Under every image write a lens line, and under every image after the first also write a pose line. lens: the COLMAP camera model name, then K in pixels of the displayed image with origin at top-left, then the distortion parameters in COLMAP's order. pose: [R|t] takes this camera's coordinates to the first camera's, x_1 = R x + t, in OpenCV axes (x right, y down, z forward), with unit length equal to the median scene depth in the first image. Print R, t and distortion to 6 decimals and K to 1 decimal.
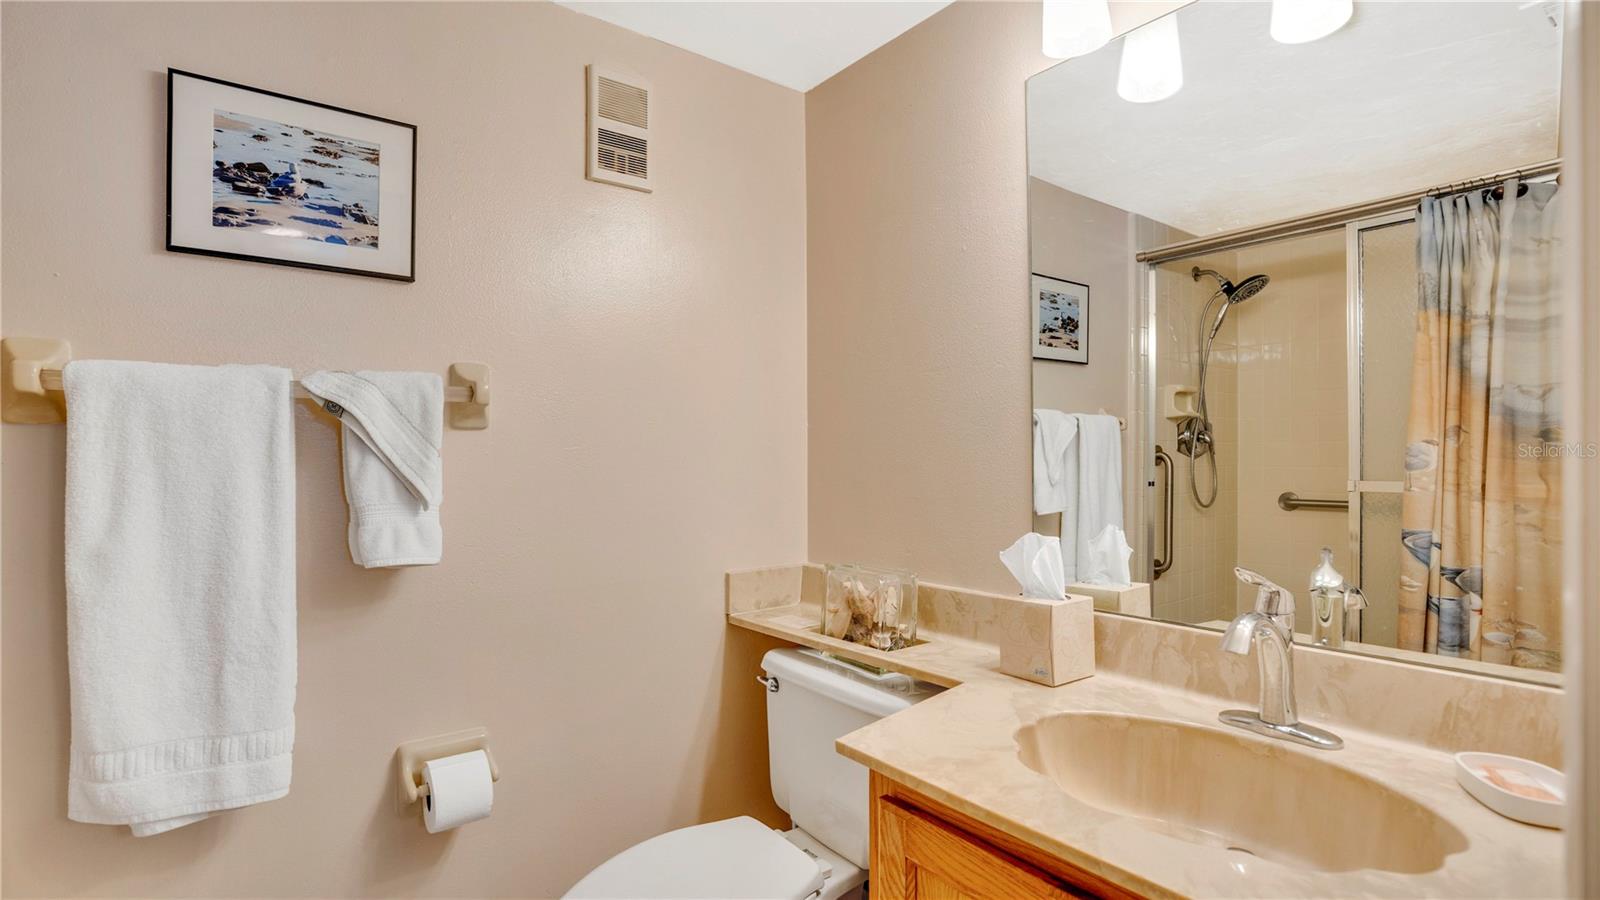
lens RADIAL K [[749.0, 0, 800.0], [0, 749.0, 450.0], [0, 0, 1]] dist [-0.015451, 0.000570]
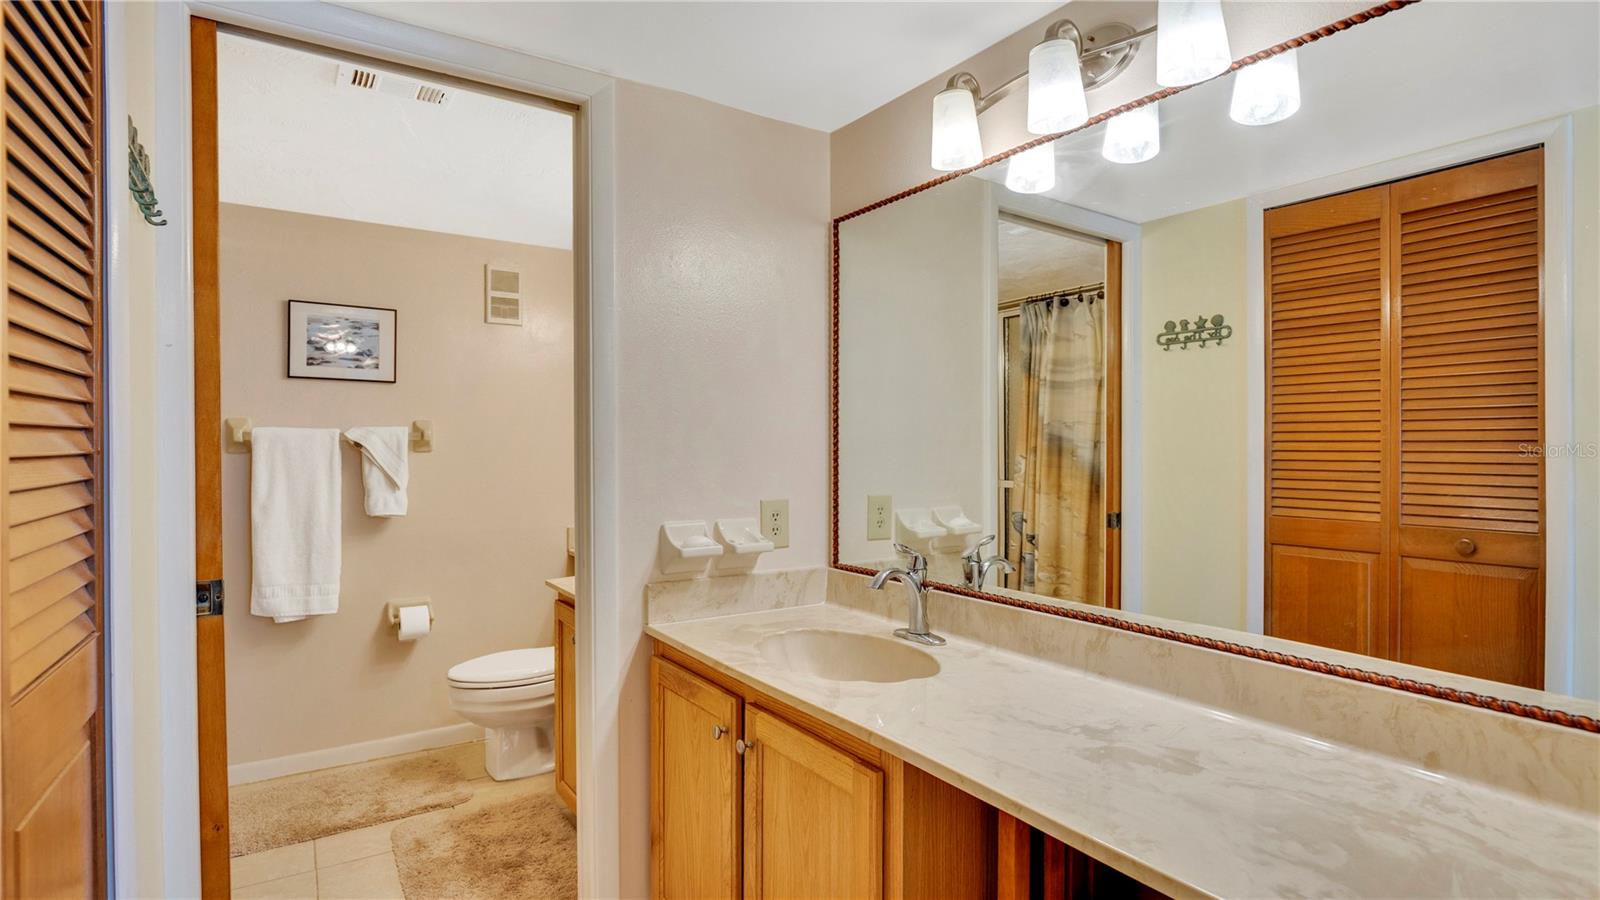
lens RADIAL K [[776.8, 0, 804.3], [0, 776.8, 444.3], [0, 0, 1]] dist [-0.012951, 0.000351]
pose [[0.998666, 0.003542, -0.051506, 0.783537], [-0.003662, 0.999991, -0.002222, -0.053100], [0.051498, 0.002408, 0.998670, -1.177933]]
